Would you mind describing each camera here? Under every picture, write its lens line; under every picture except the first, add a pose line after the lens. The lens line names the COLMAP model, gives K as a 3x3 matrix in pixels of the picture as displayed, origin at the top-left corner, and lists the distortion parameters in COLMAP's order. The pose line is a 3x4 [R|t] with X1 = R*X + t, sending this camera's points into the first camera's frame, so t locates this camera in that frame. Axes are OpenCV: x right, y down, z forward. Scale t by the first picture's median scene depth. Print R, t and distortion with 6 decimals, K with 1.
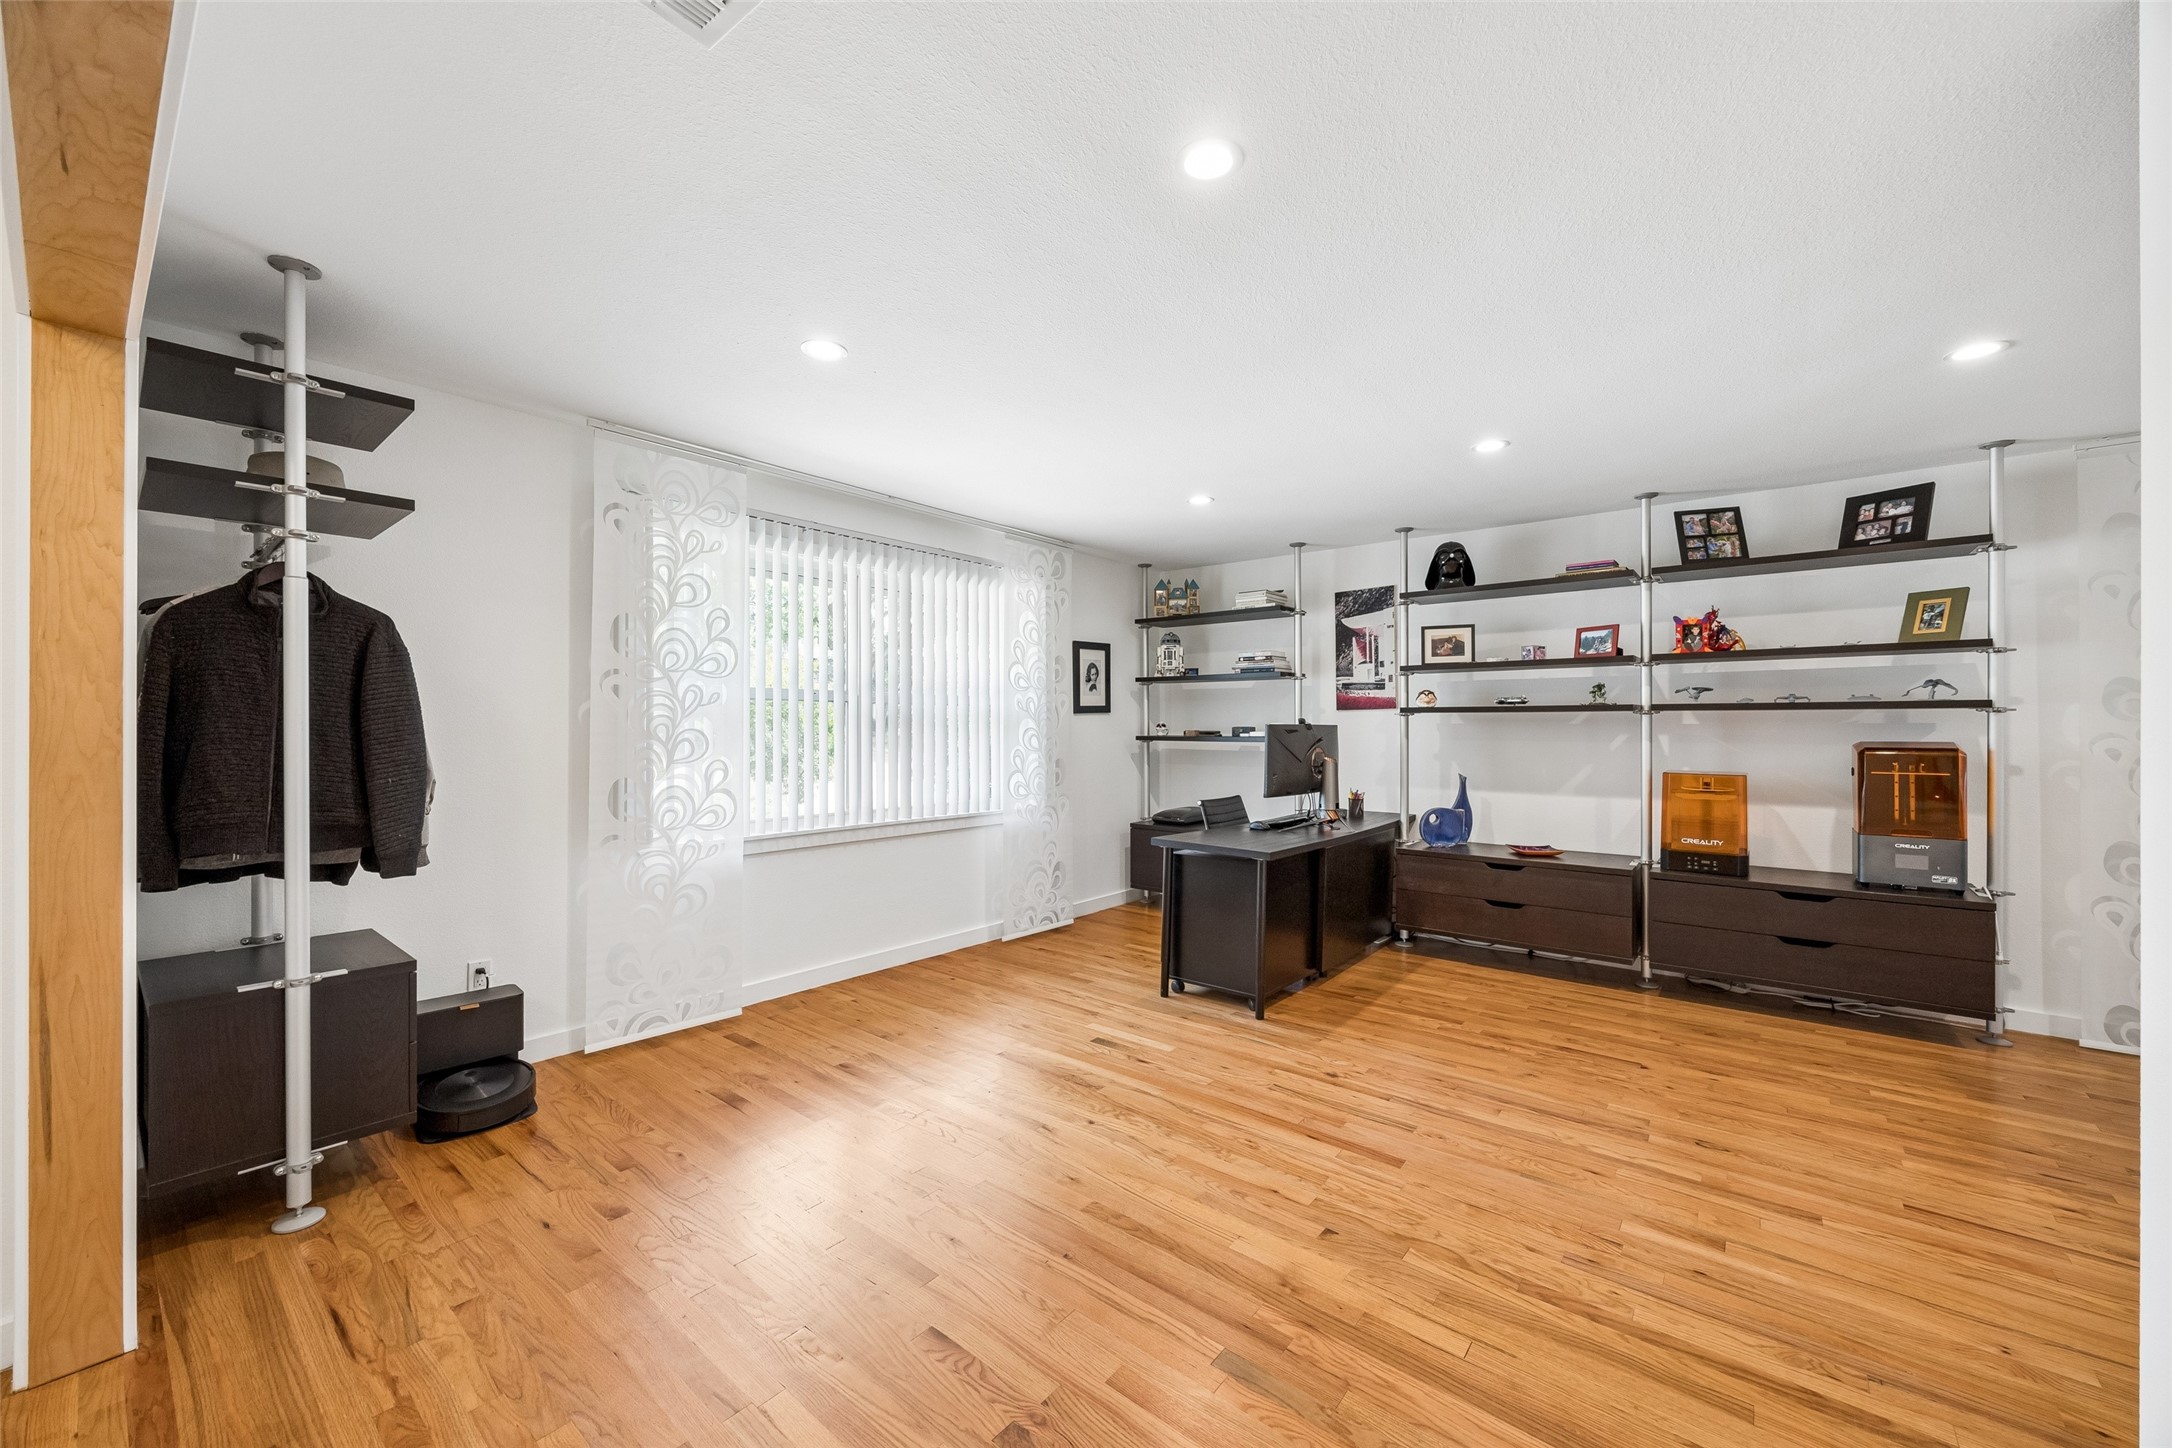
lens RADIAL K [[833.0, 0, 1084.0], [0, 833.0, 725.2], [0, 0, 1]] dist [-0.002244, -0.000181]
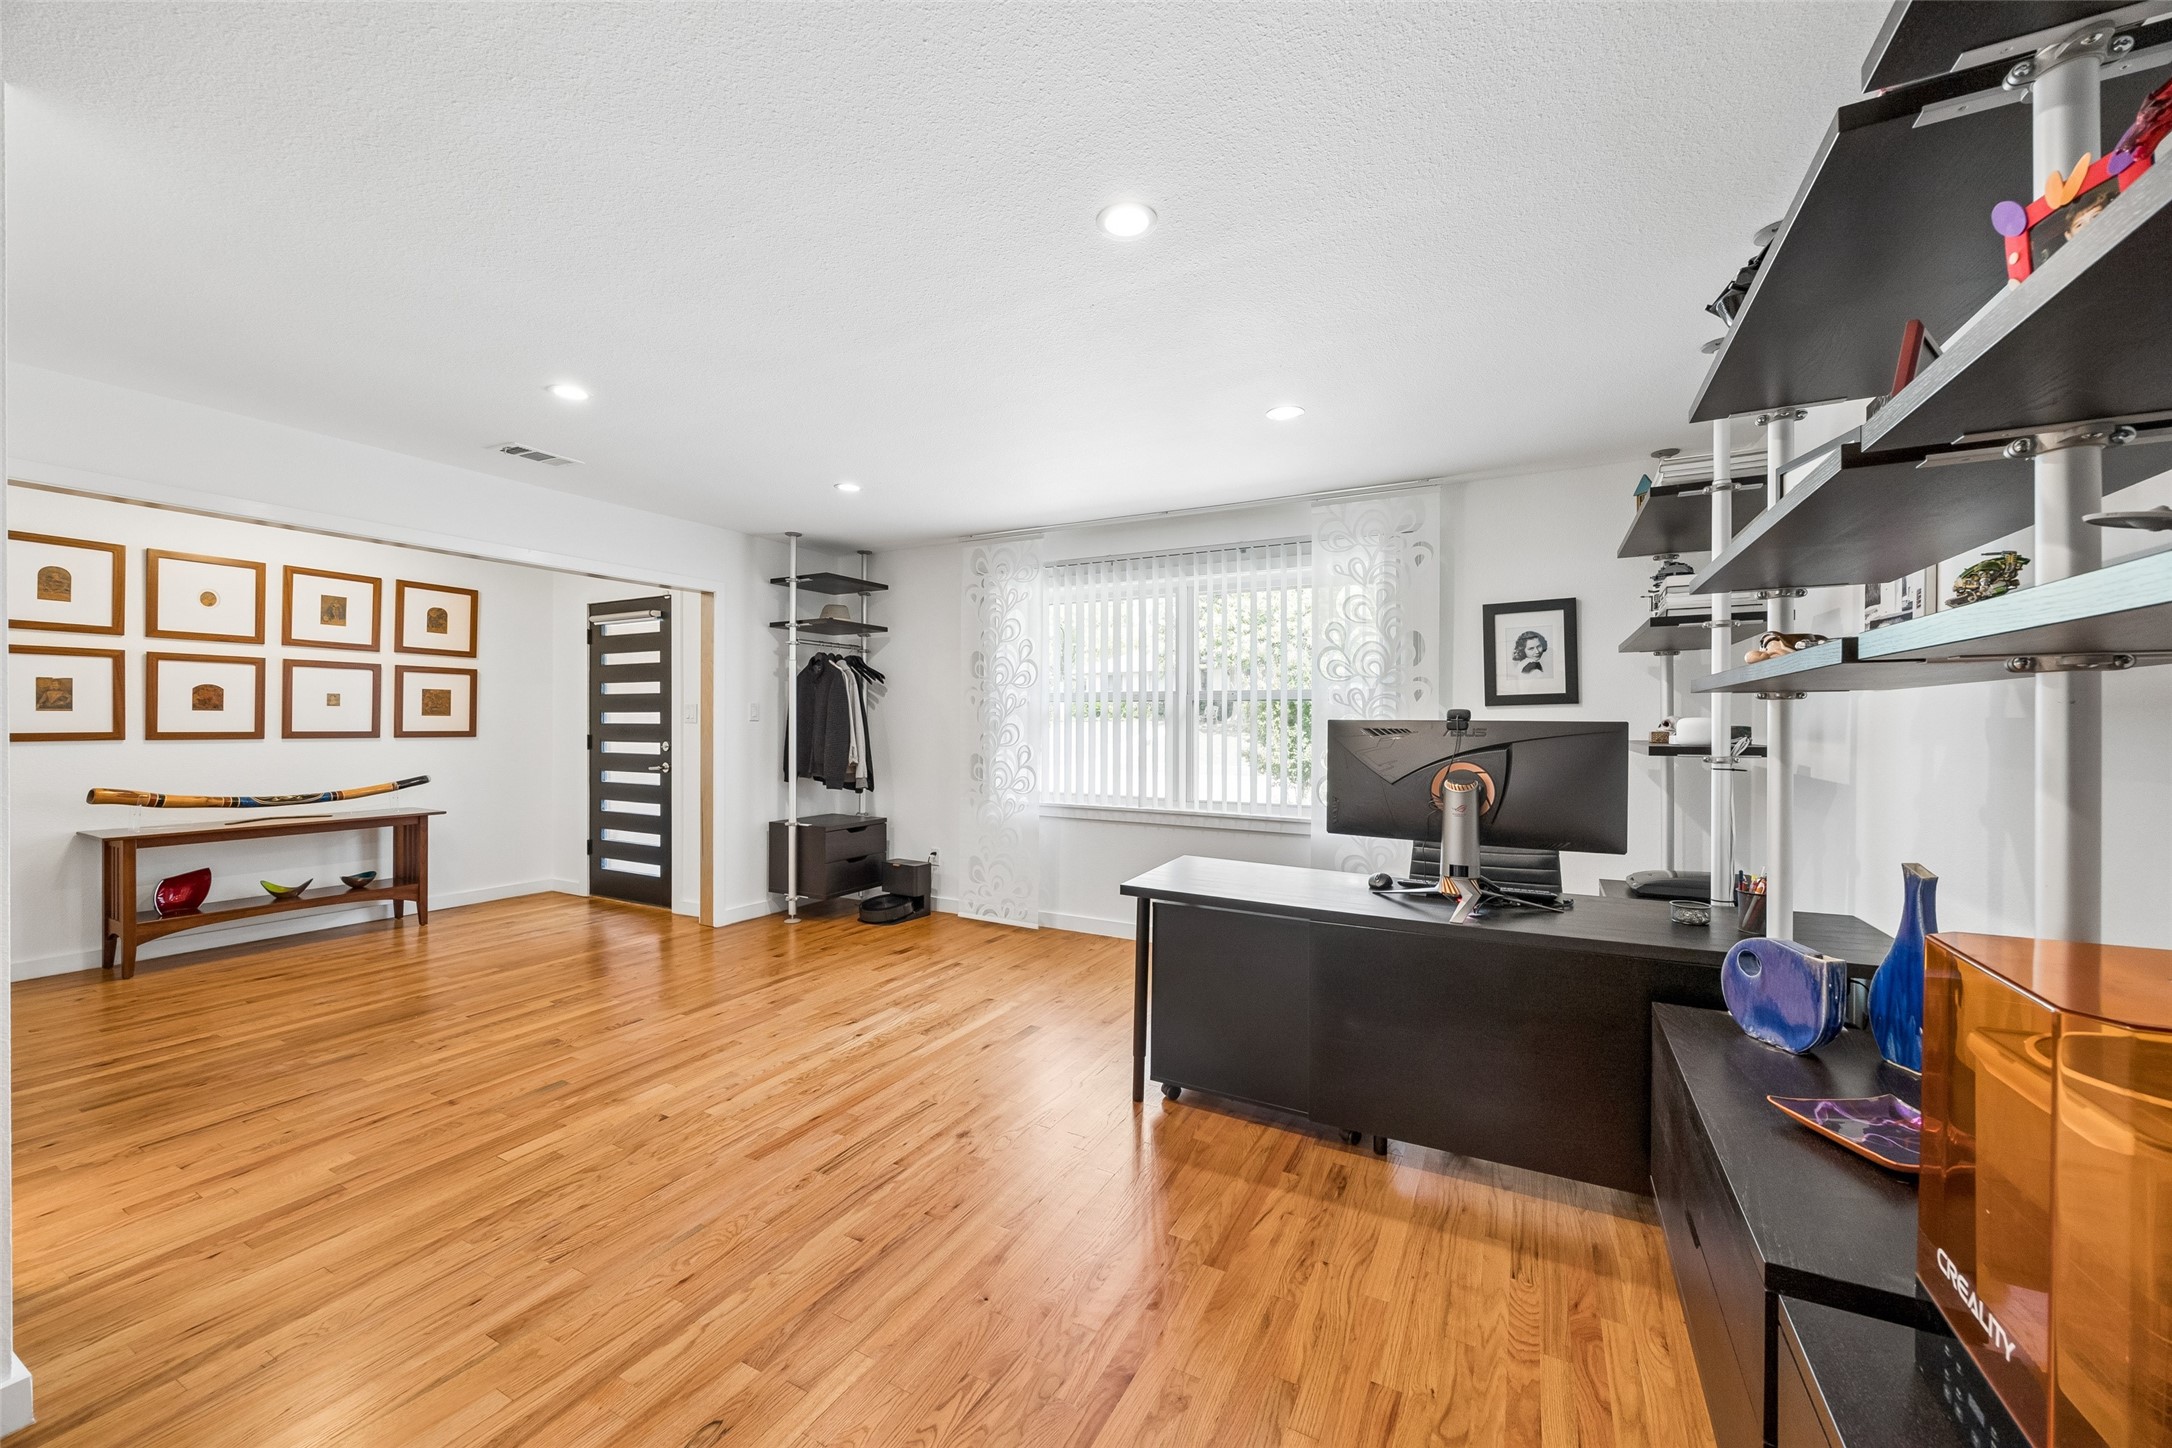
lens RADIAL K [[833.0, 0, 1077.3], [0, 833.0, 718.6], [0, 0, 1]] dist [-0.002244, -0.000181]
pose [[0.188843, -0.004109, -0.981999, 1.045434], [-0.005274, 0.999973, -0.005198, 0.003646], [0.981993, 0.006160, 0.188816, 0.868102]]
